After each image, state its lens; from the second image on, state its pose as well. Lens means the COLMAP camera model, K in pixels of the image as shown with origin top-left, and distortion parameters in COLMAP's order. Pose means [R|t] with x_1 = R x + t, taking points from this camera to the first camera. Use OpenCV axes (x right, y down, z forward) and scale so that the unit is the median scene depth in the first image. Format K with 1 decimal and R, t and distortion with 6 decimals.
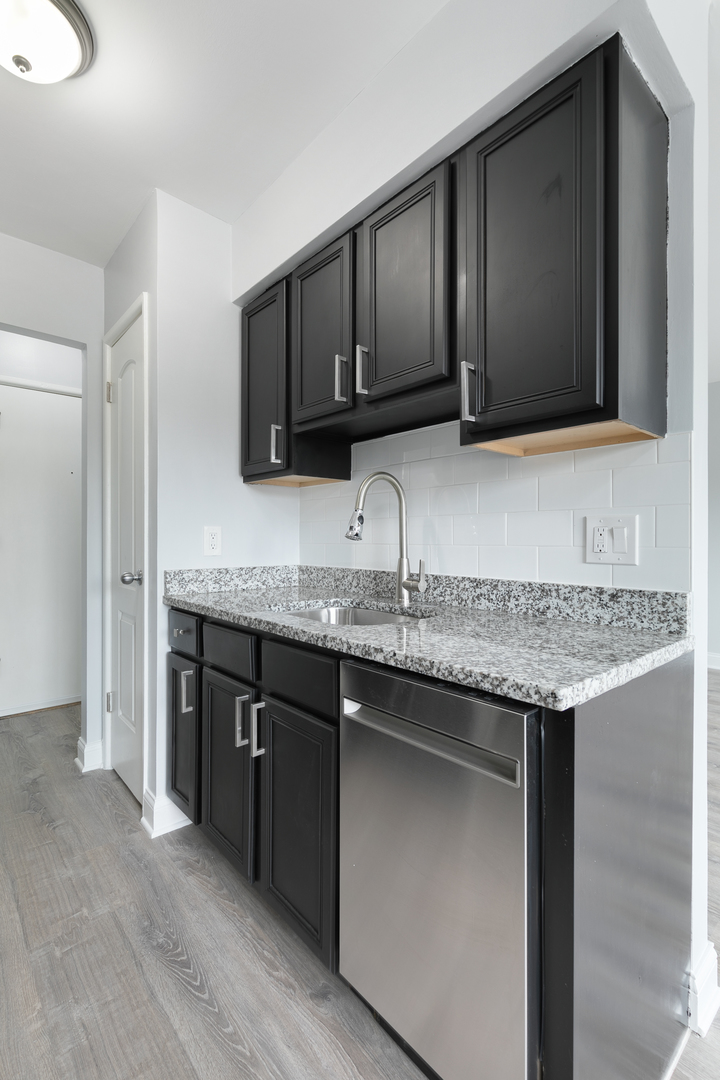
lens RADIAL K [[487.0, 0, 357.0], [0, 487.0, 540.5], [0, 0, 1]] dist [0.002910, -0.000013]
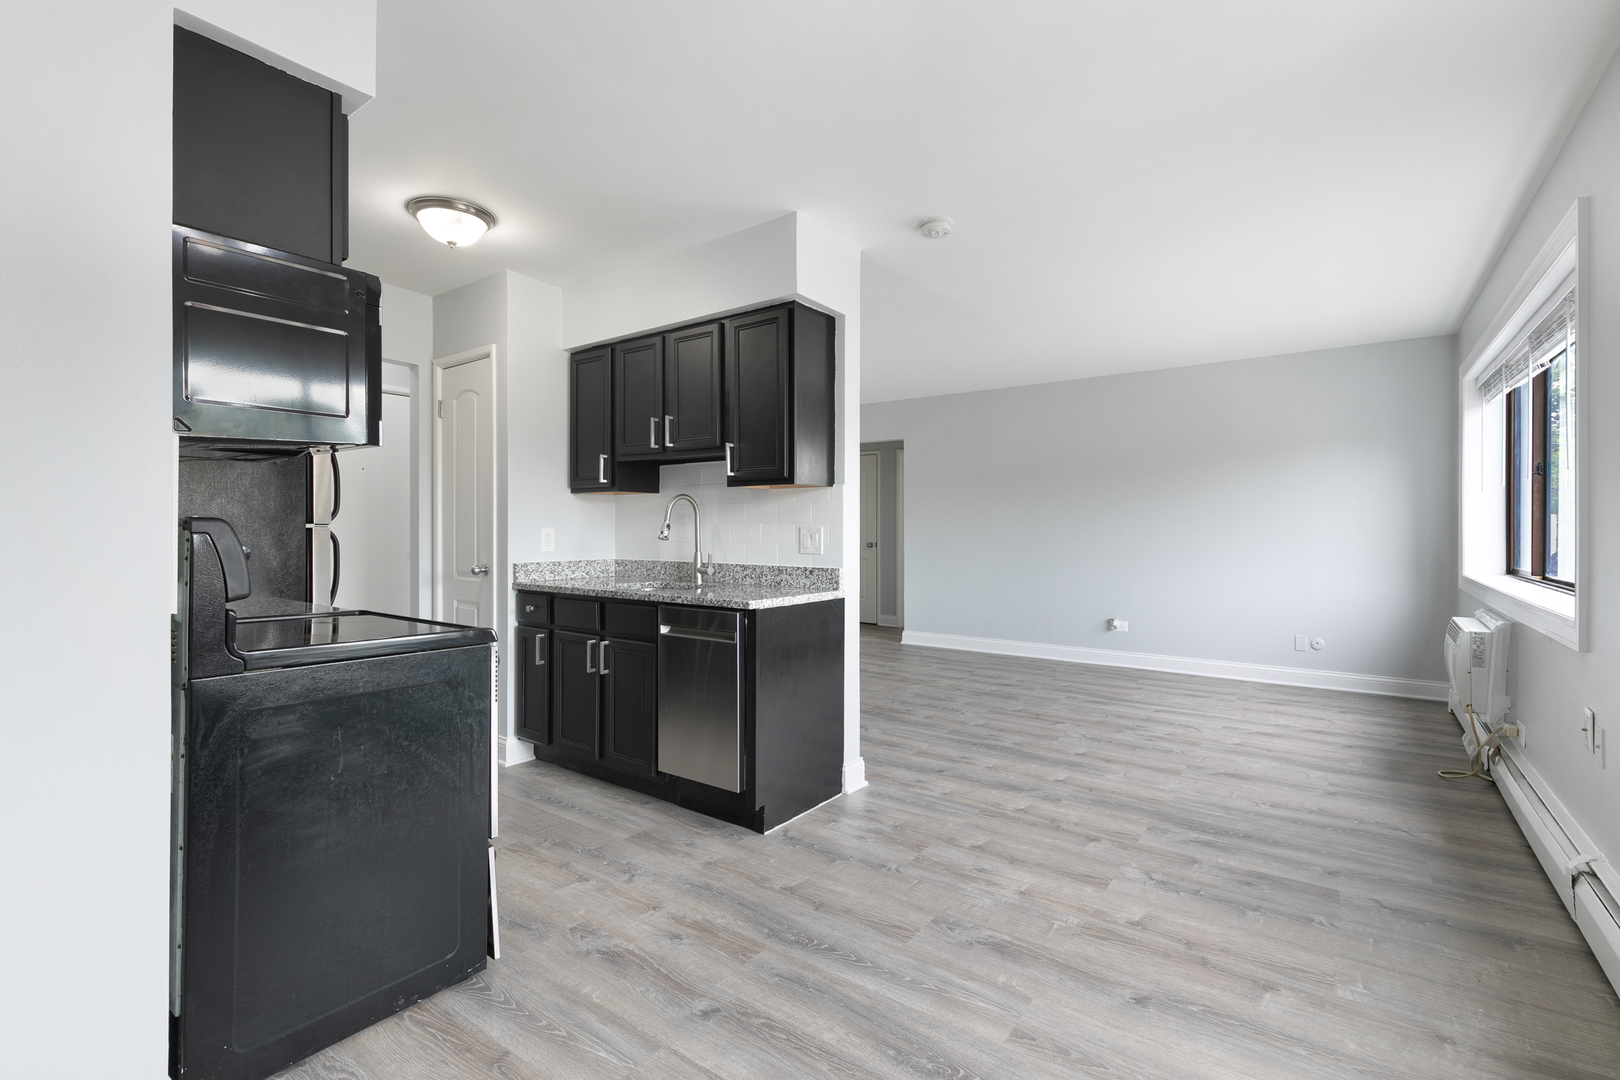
lens RADIAL K [[730.5, 0, 809.0], [0, 730.5, 531.2], [0, 0, 1]] dist [0.002910, -0.000013]
pose [[0.978016, -0.001055, 0.208527, -0.035514], [0.000752, 0.999999, 0.001531, -0.030080], [-0.208528, -0.001341, 0.978015, -1.227980]]
